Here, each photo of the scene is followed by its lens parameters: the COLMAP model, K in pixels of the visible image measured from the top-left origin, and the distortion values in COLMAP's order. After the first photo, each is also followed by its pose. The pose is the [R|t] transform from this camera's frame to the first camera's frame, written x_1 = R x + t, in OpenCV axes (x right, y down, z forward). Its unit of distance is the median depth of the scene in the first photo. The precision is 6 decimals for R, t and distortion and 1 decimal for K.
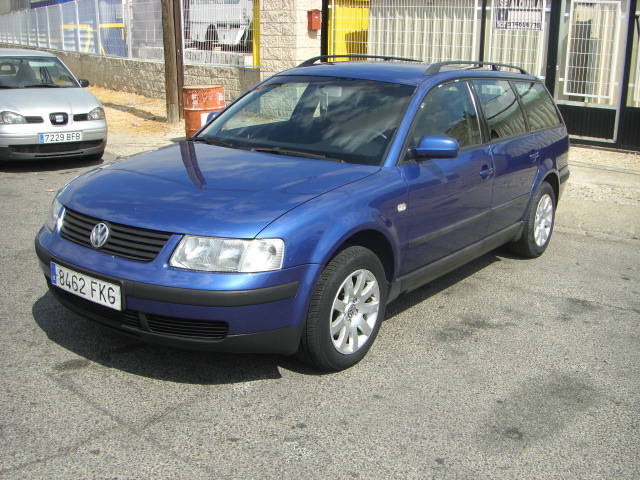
lens RADIAL K [[715.7, 0, 320.0], [0, 715.7, 240.0], [0, 0, 1]] dist [-0.163653, 0.009441]
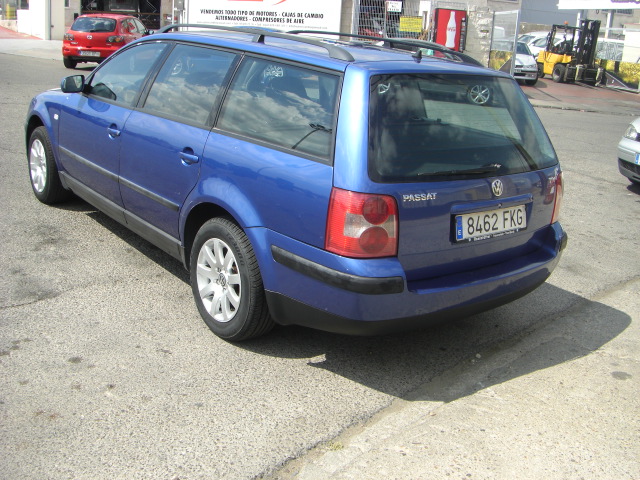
lens RADIAL K [[719.2, 0, 318.7], [0, 719.2, 255.1], [0, 0, 1]] dist [-0.135898, 0.004280]
pose [[-0.235780, 0.263762, -0.935327, 1.486241], [-0.339160, 0.879612, 0.333547, -0.496976], [0.910702, 0.395870, -0.117938, 1.952470]]
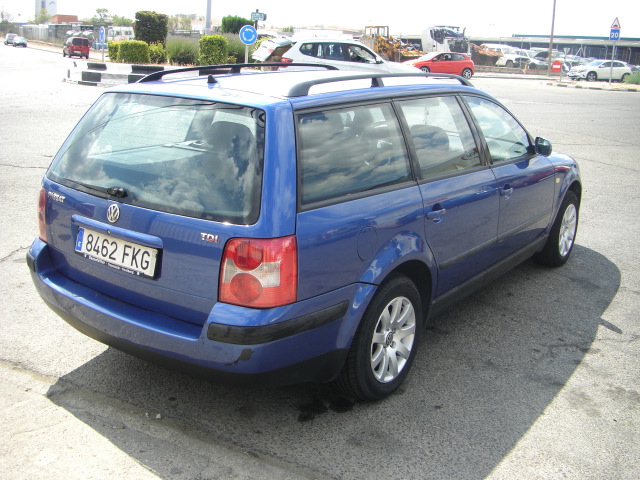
lens RADIAL K [[719.2, 0, 318.7], [0, 719.2, 255.1], [0, 0, 1]] dist [-0.135898, 0.004280]
pose [[-0.997226, -0.067153, -0.032109, 0.258215], [-0.073942, 0.844143, 0.530995, -0.787170], [-0.008553, 0.531896, -0.846767, 2.809678]]
